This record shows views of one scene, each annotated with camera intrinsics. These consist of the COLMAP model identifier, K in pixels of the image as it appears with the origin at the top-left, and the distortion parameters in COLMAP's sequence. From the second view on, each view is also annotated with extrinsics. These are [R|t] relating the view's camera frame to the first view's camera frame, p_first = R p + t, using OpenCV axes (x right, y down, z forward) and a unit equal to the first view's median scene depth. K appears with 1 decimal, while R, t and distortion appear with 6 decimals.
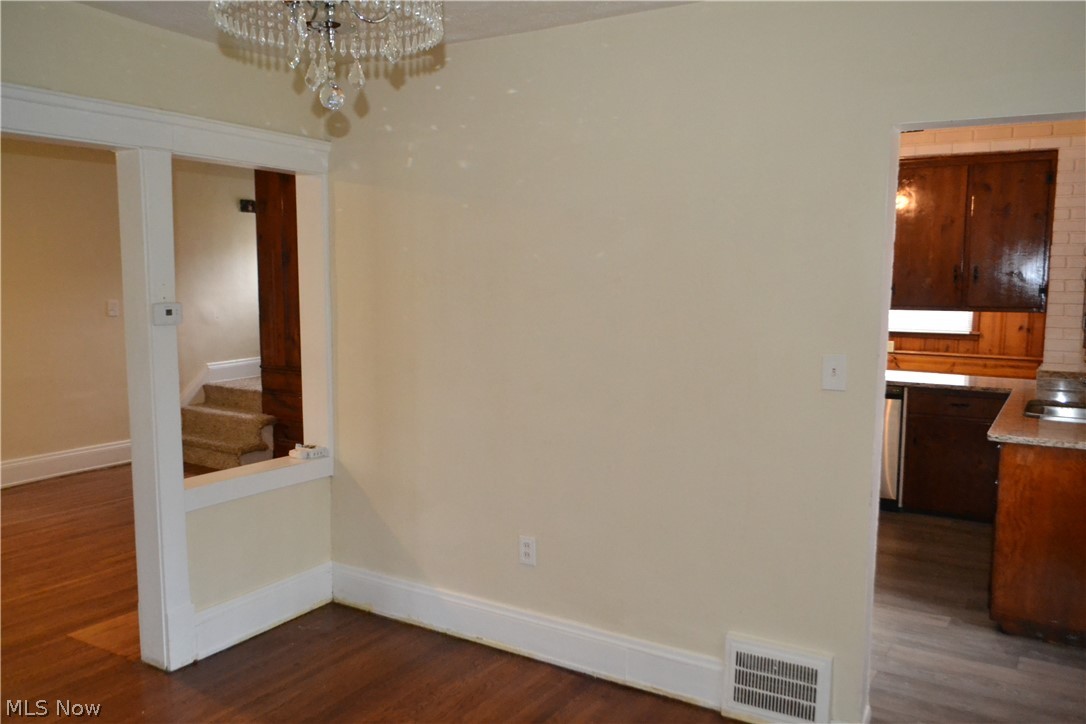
lens RADIAL K [[859.3, 0, 559.6], [0, 859.3, 364.6], [0, 0, 1]] dist [-0.011422, 0.000442]
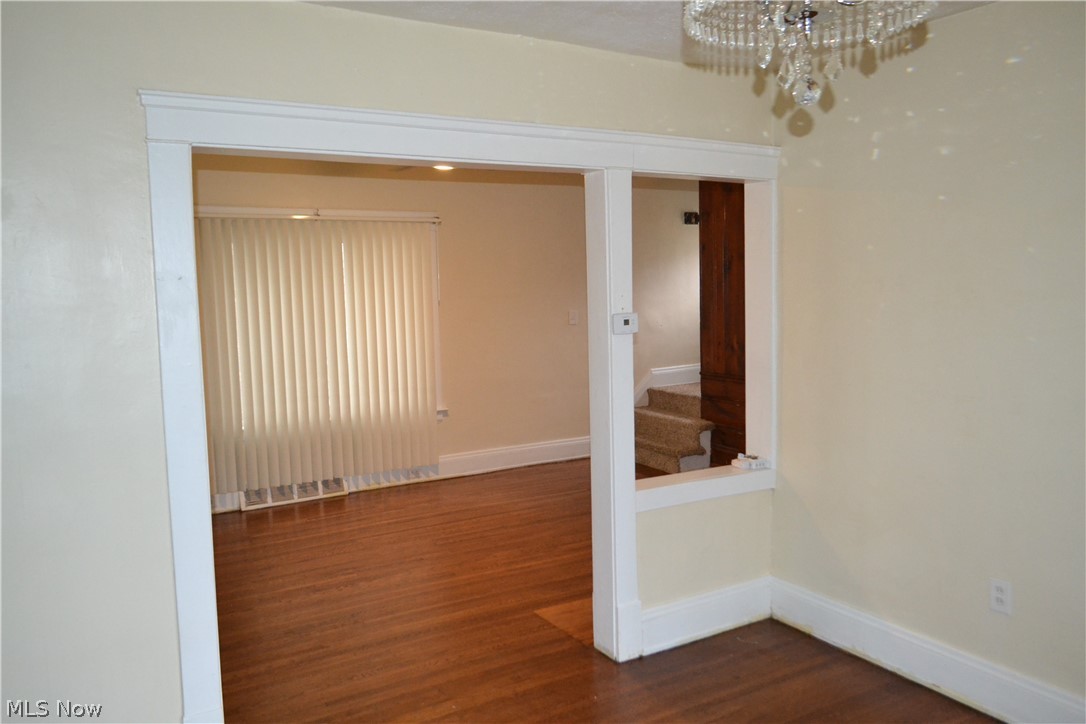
lens RADIAL K [[859.3, 0, 559.6], [0, 859.3, 364.6], [0, 0, 1]] dist [-0.011422, 0.000442]
pose [[0.881340, 0.019053, -0.472099, -0.024262], [-0.022814, 0.999737, -0.002244, -0.004106], [0.471932, 0.012748, 0.881543, 0.025525]]
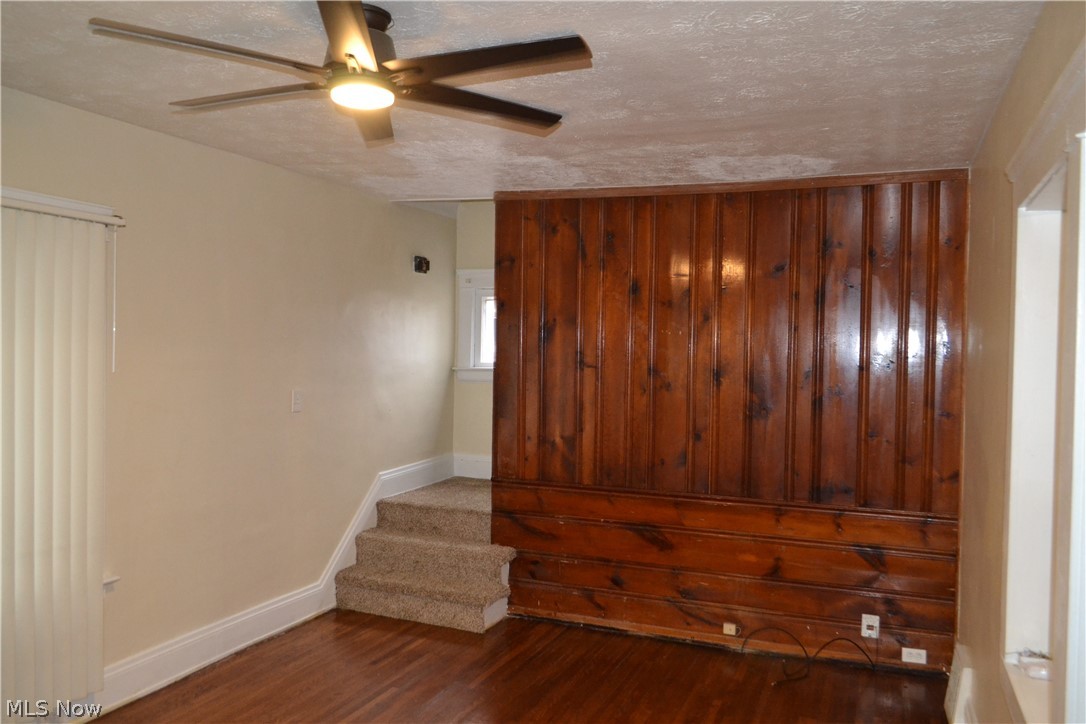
lens RADIAL K [[857.0, 0, 543.0], [0, 857.0, 362.0], [0, 0, 1]] dist [0.005386, -0.005790]
pose [[0.989098, 0.002392, 0.147242, -0.904842], [0.010928, 0.995919, -0.089591, -0.068040], [-0.146855, 0.090223, 0.985035, 0.576357]]
